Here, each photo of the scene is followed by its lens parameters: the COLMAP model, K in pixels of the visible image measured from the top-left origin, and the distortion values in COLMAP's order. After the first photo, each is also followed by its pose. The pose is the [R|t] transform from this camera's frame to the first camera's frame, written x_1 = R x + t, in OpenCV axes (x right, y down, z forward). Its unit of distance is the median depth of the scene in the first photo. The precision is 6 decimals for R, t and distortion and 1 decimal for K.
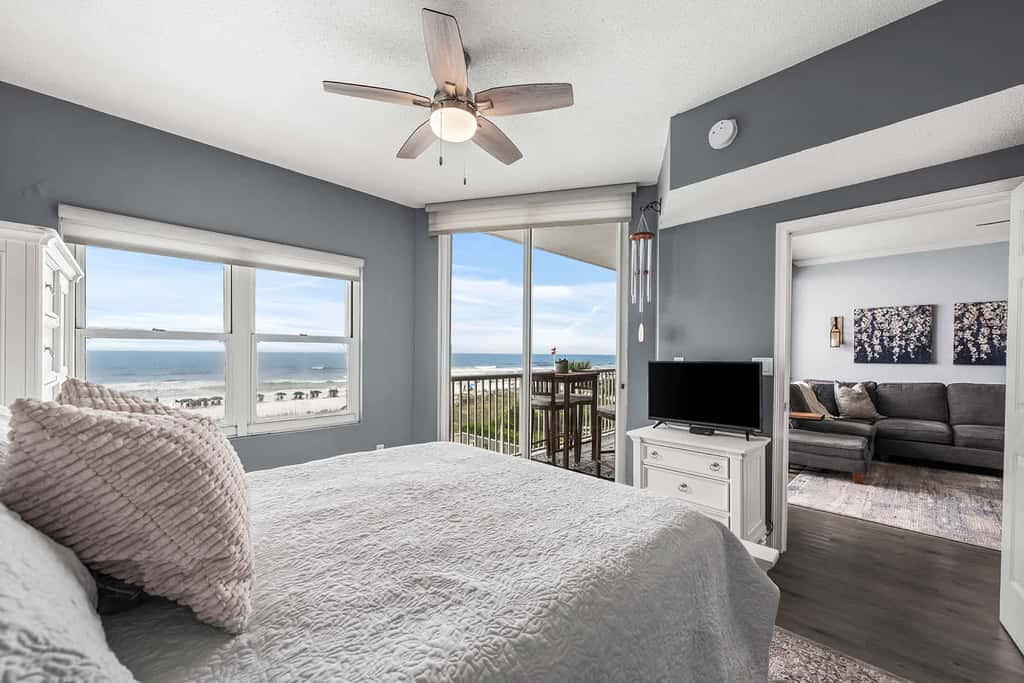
lens RADIAL K [[378.8, 0, 512.8], [0, 378.8, 353.9], [0, 0, 1]] dist [-0.000729, 0.001006]
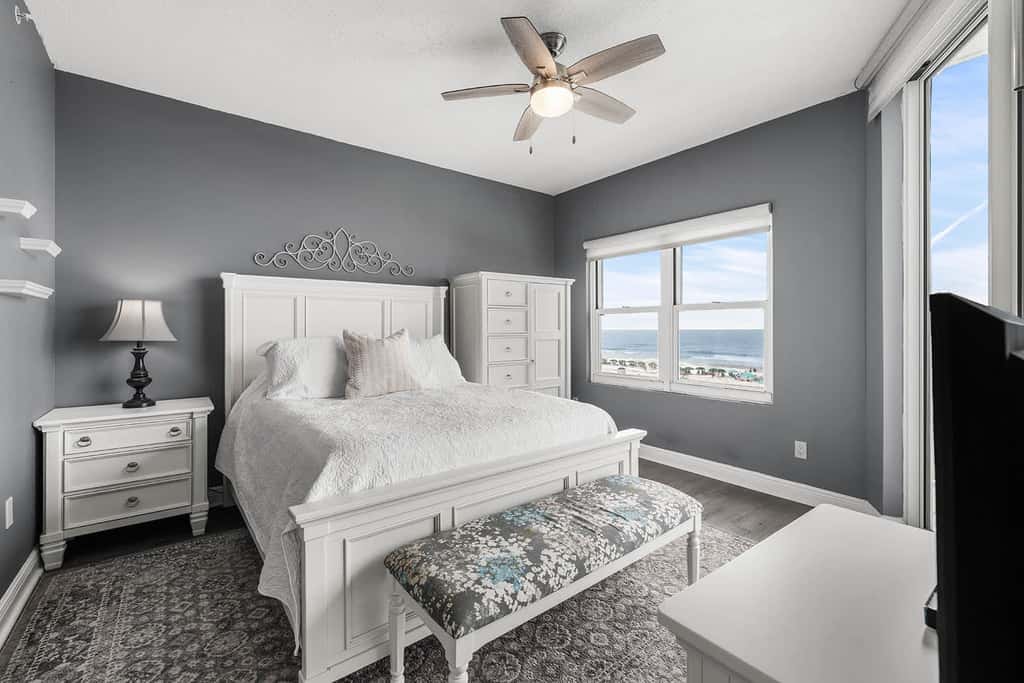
lens RADIAL K [[416.8, 0, 487.8], [0, 416.8, 328.7], [0, 0, 1]] dist [-0.005538, 0.000195]
pose [[-0.098832, -0.004601, -0.995094, 0.544814], [0.002722, 0.999984, -0.004893, 0.020148], [0.995100, -0.003192, -0.098818, 0.480182]]
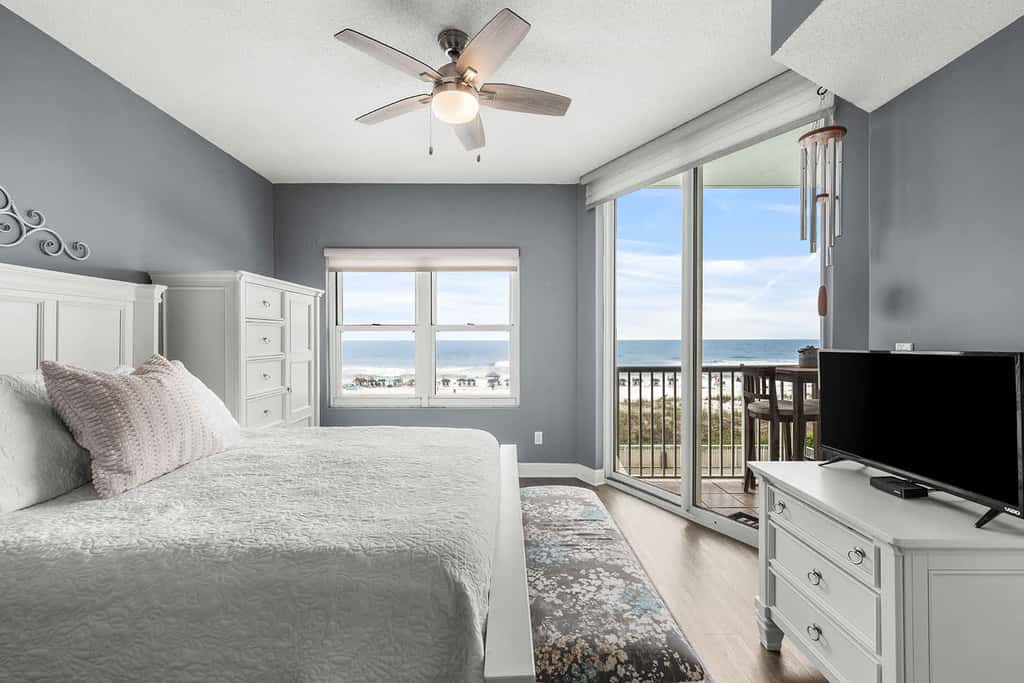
lens RADIAL K [[416.8, 0, 519.9], [0, 416.8, 344.3], [0, 0, 1]] dist [-0.005538, 0.000195]
pose [[0.724738, -0.001153, -0.689023, 0.388353], [0.006374, 0.999967, 0.005032, 0.003642], [0.688995, -0.008038, 0.724722, 0.182054]]
